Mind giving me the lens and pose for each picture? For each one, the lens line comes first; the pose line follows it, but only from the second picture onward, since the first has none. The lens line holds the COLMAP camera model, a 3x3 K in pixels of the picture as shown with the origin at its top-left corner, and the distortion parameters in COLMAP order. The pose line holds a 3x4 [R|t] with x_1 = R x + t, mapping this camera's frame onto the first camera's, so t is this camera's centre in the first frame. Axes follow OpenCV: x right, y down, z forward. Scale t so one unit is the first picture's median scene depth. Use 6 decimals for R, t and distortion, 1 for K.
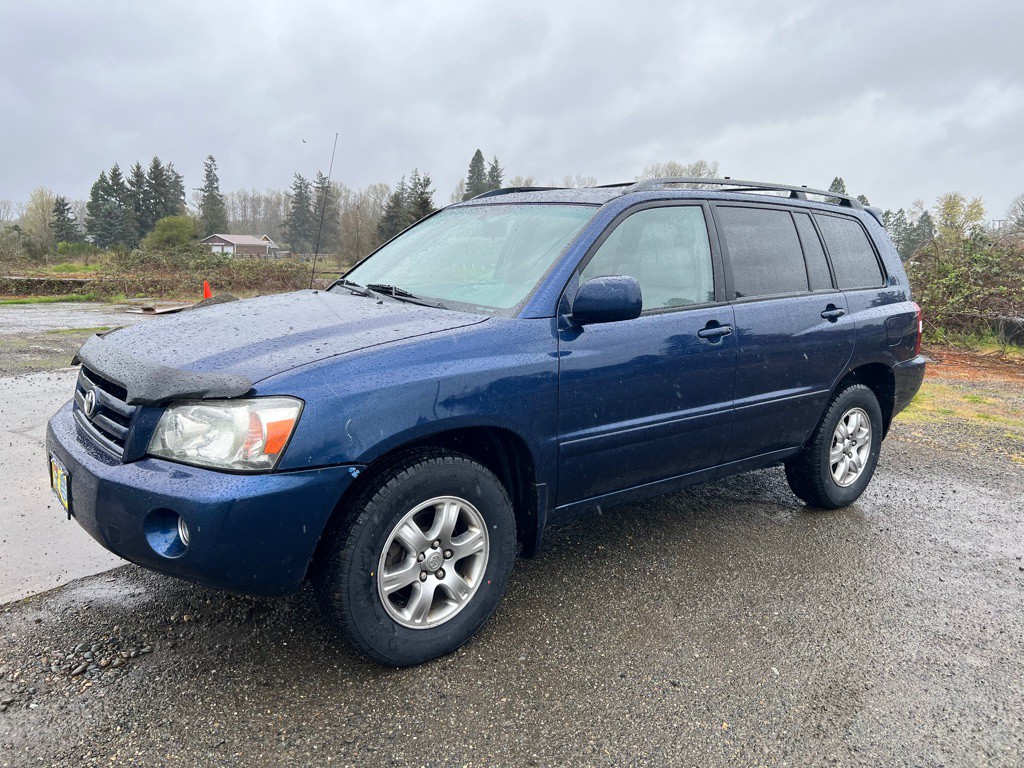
lens RADIAL K [[766.1, 0, 509.2], [0, 766.1, 382.1], [0, 0, 1]] dist [0.050139, -0.063079]
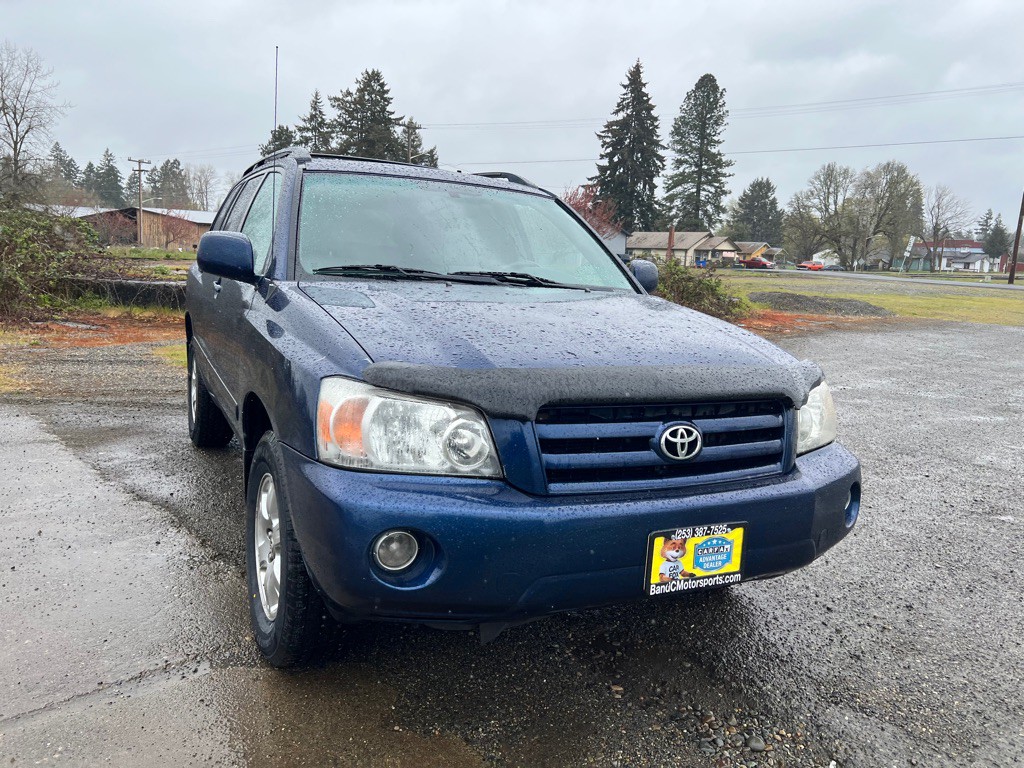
lens RADIAL K [[765.5, 0, 521.7], [0, 765.5, 388.0], [0, 0, 1]] dist [0.048461, -0.055125]
pose [[0.208034, -0.175658, 0.962219, -1.008067], [0.115880, 0.981240, 0.154077, -0.124793], [-0.971233, 0.079449, 0.224486, 0.766164]]
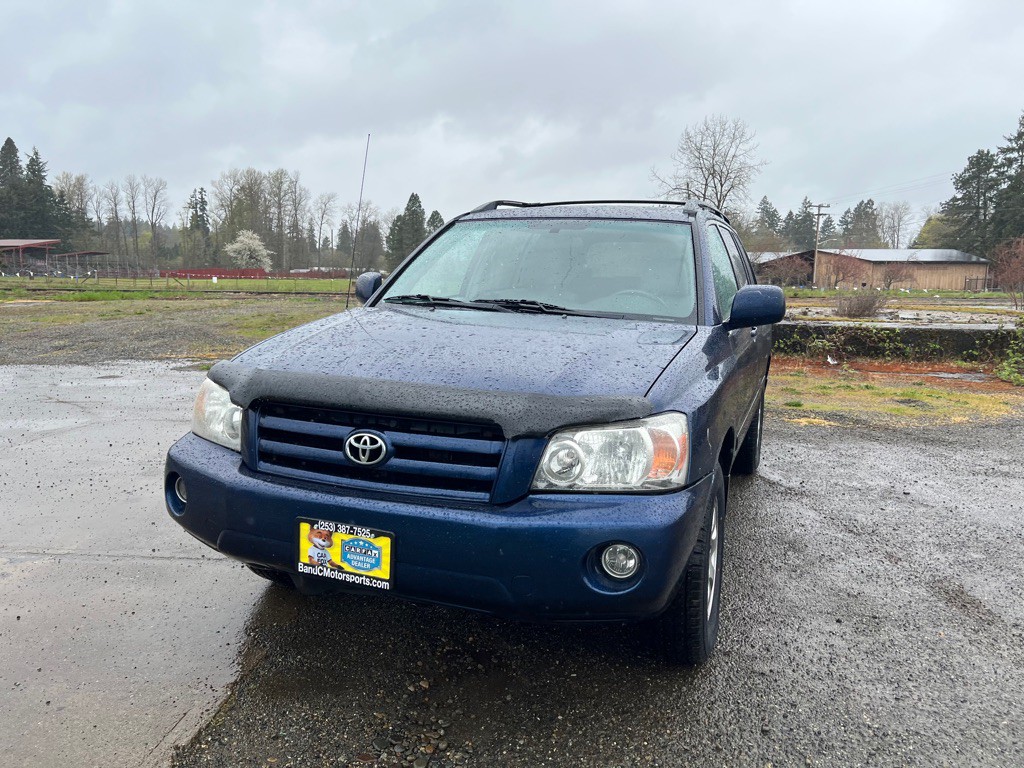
lens RADIAL K [[765.5, 0, 521.7], [0, 765.5, 388.0], [0, 0, 1]] dist [0.048461, -0.055125]
pose [[0.859708, -0.082288, 0.504113, -0.632377], [0.084289, 0.996262, 0.018876, -0.031173], [-0.503783, 0.026263, 0.863431, 0.156523]]
